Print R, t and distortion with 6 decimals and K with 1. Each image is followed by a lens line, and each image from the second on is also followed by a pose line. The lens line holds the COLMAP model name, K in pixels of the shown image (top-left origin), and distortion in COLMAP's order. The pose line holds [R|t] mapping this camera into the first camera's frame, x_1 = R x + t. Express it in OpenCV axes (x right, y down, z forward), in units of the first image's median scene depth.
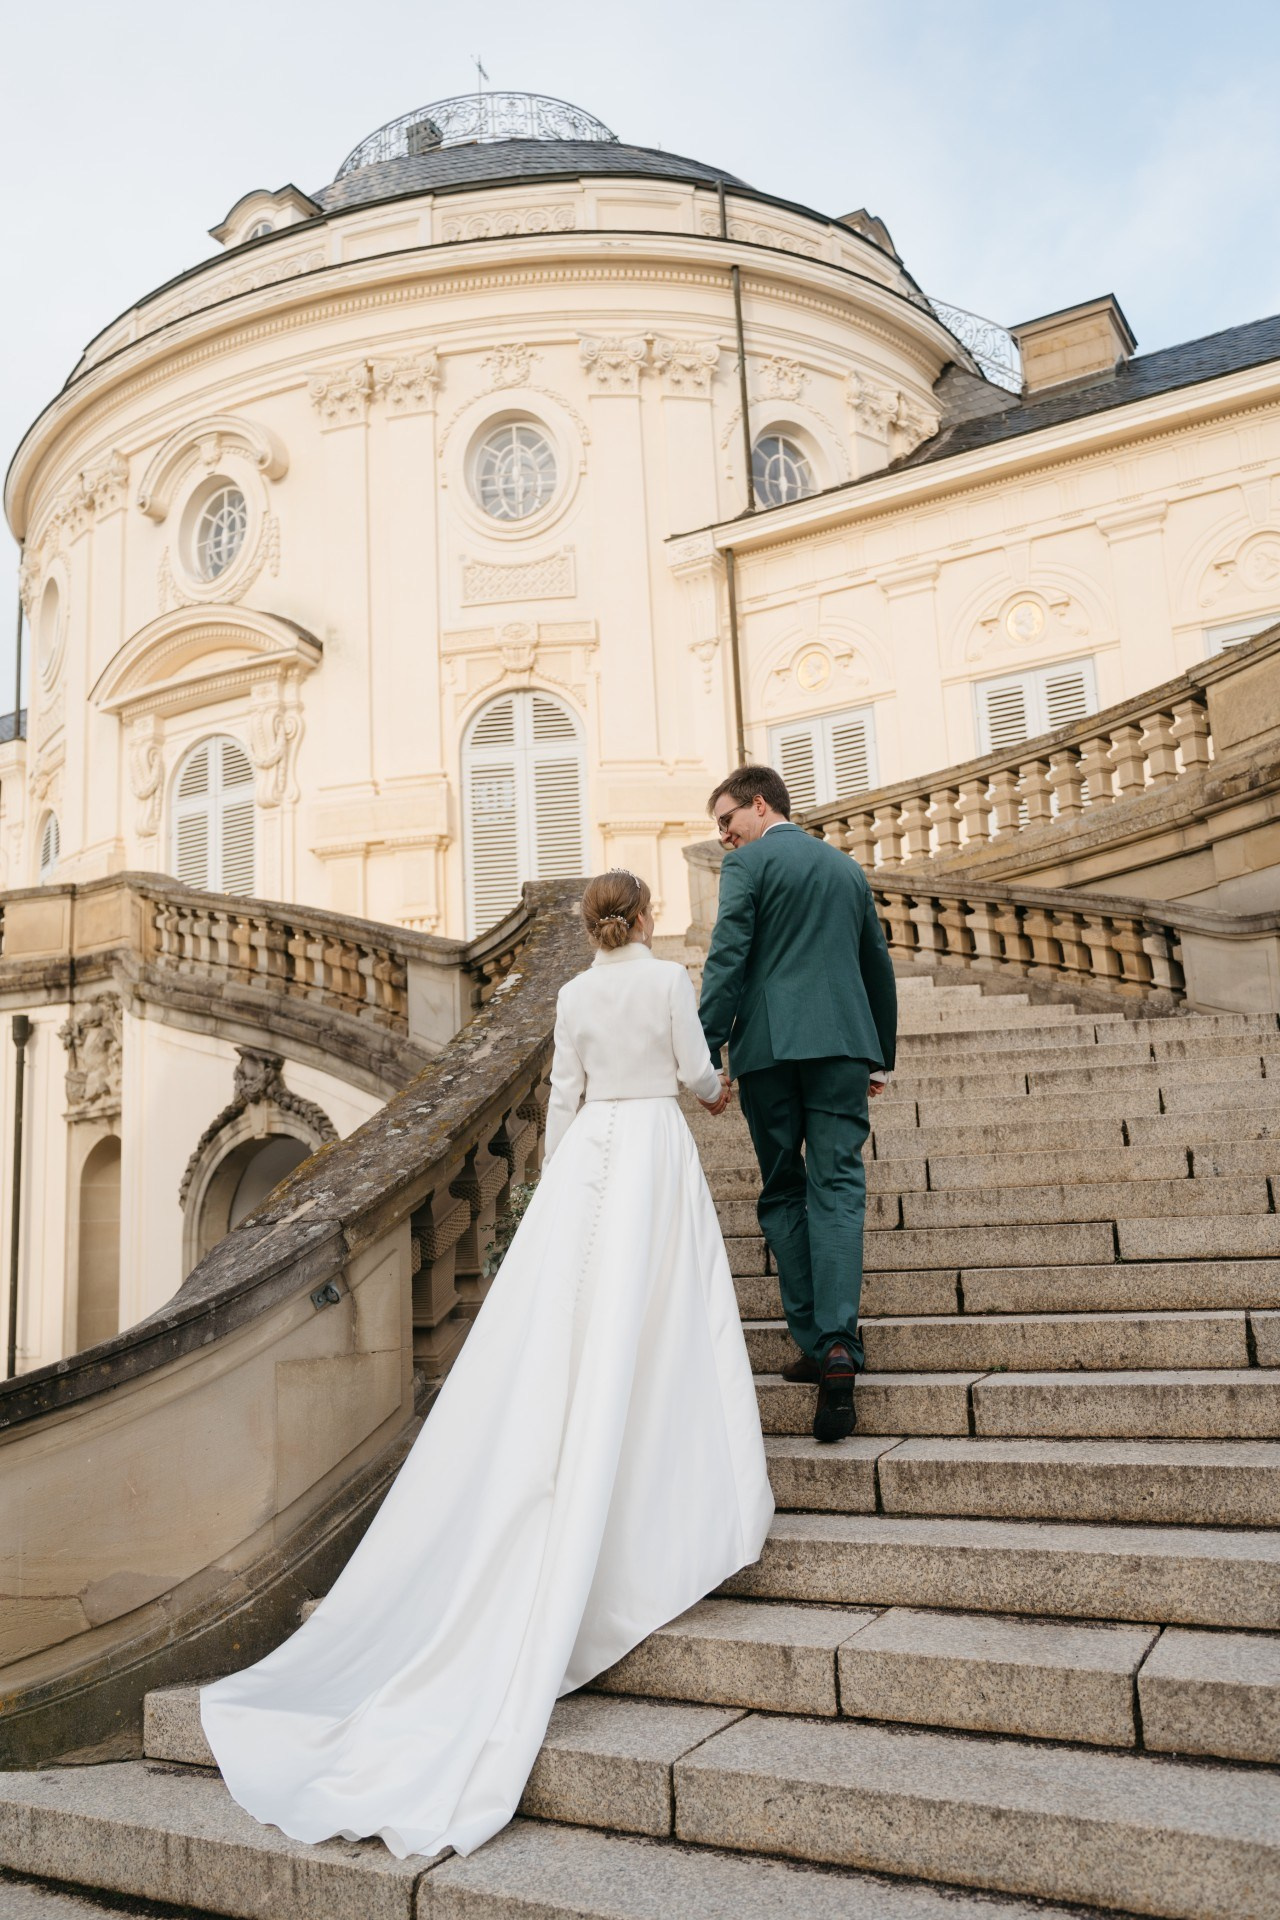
lens RADIAL K [[1509.1, 0, 646.8], [0, 1509.1, 941.2], [0, 0, 1]] dist [0.011870, -0.005382]
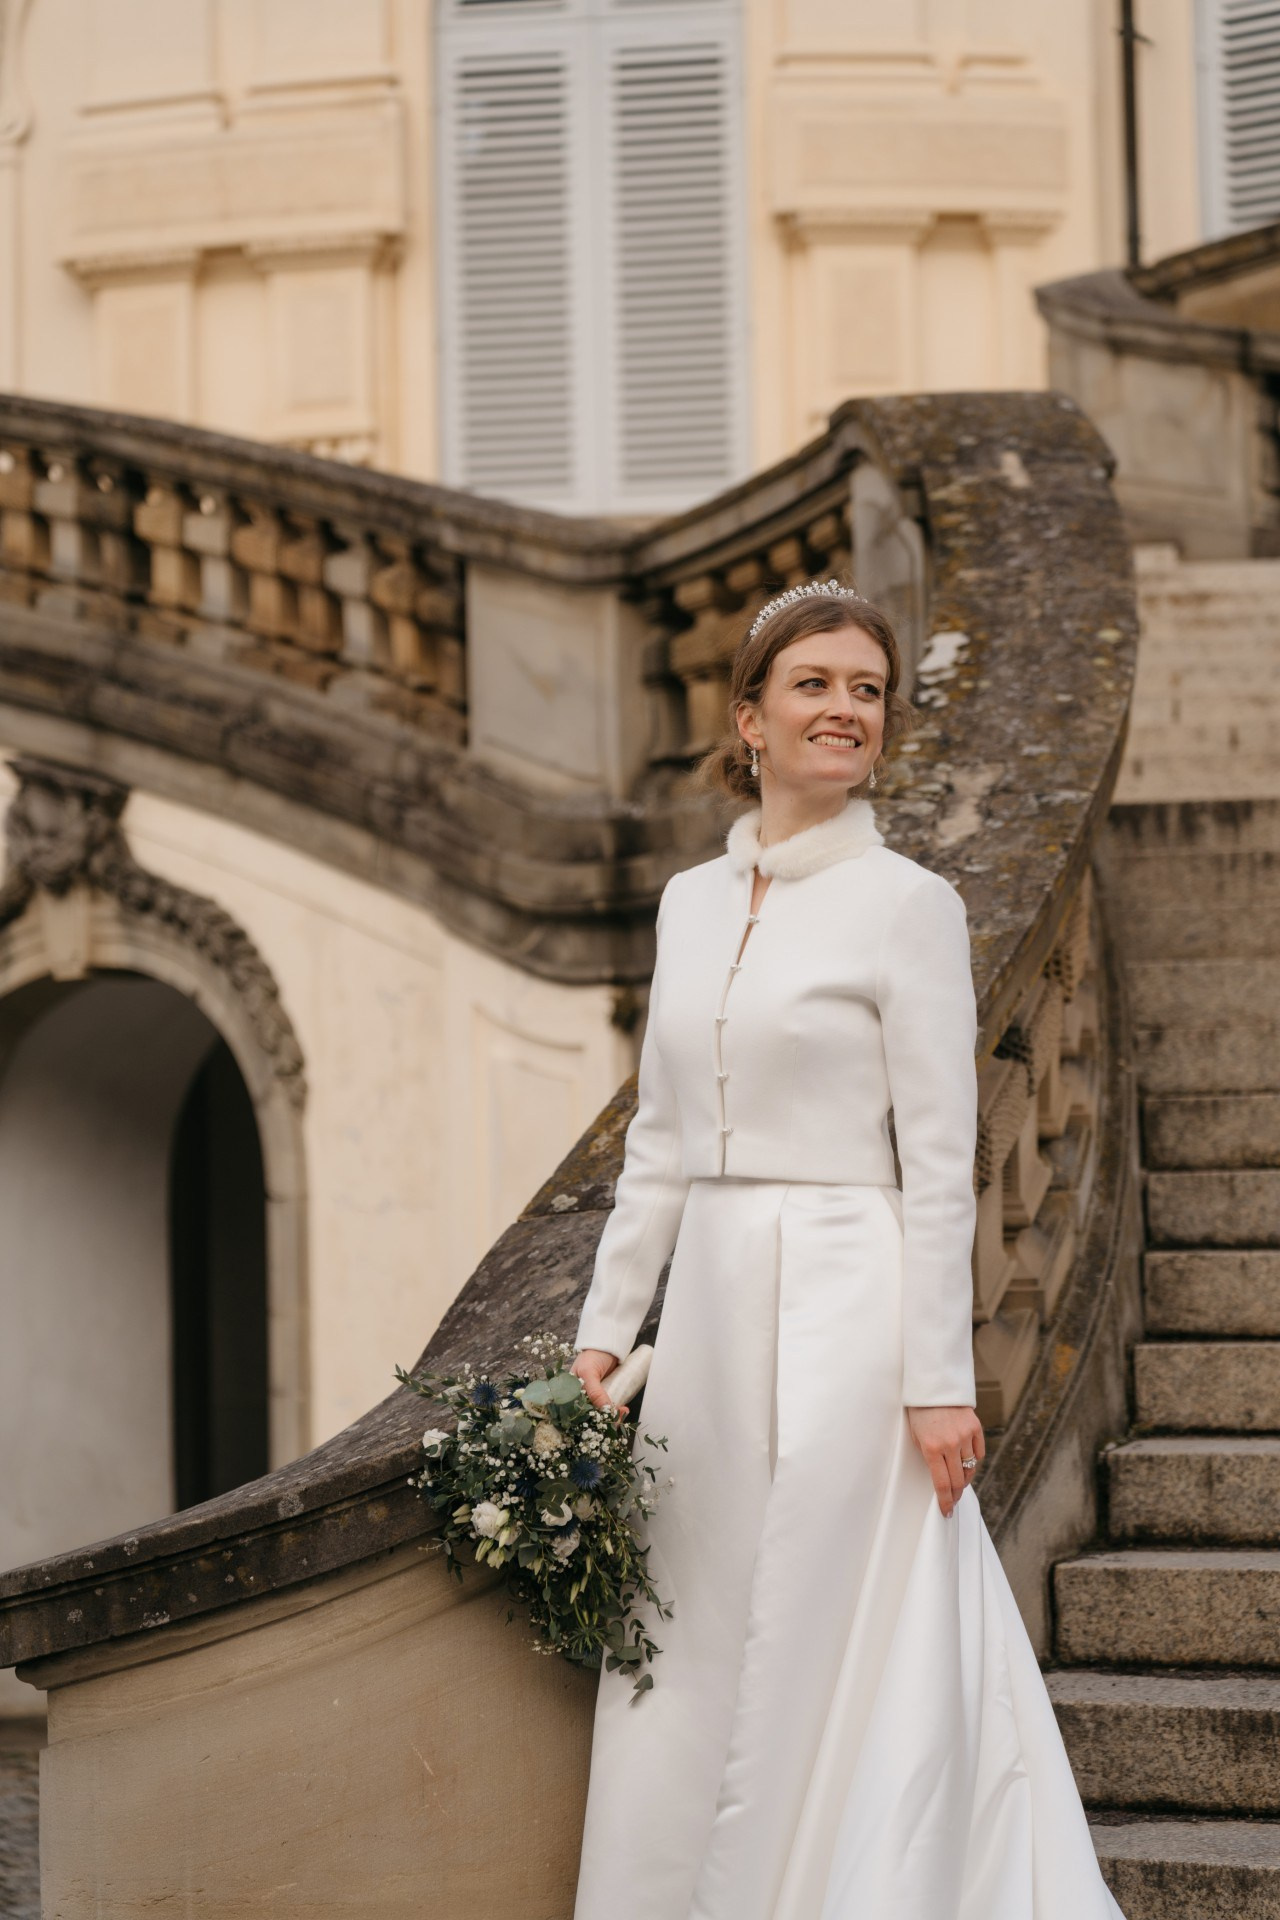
lens RADIAL K [[3791.1, 0, 717.2], [0, 3791.1, 822.5], [0, 0, 1]] dist [-0.034708, 0.235670]
pose [[0.999778, 0.020012, 0.006638, -0.085521], [-0.020532, 0.995666, 0.090708, -0.011559], [-0.004794, -0.090825, 0.995855, -0.044945]]
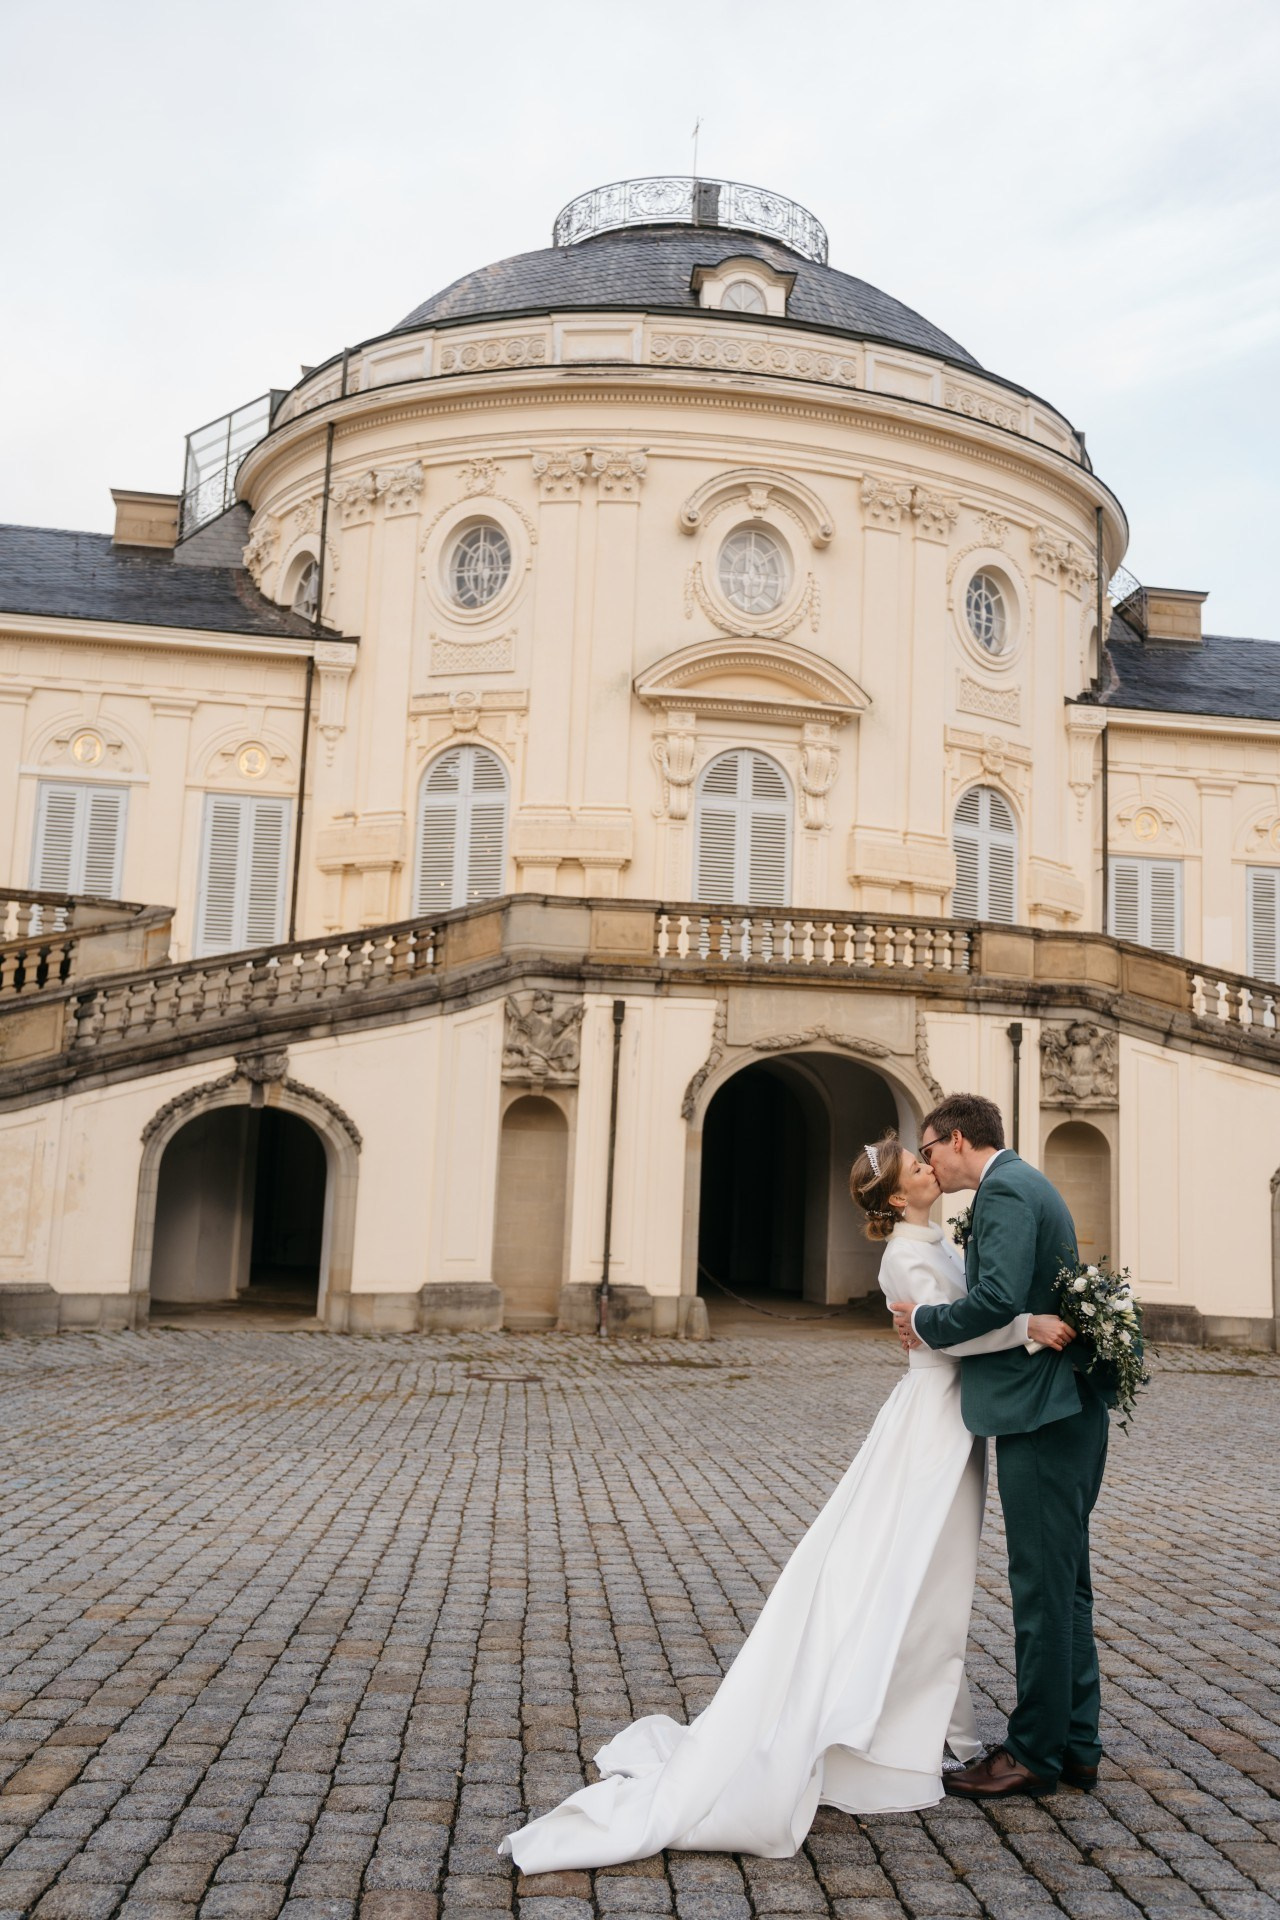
lens RADIAL K [[1528.7, 0, 592.7], [0, 1528.7, 966.8], [0, 0, 1]] dist [0.009982, 0.002162]
pose [[0.788046, 0.157327, 0.595174, -1.941861], [-0.200281, 0.979719, 0.006208, 0.085533], [-0.582127, -0.124094, 0.803573, 0.169752]]
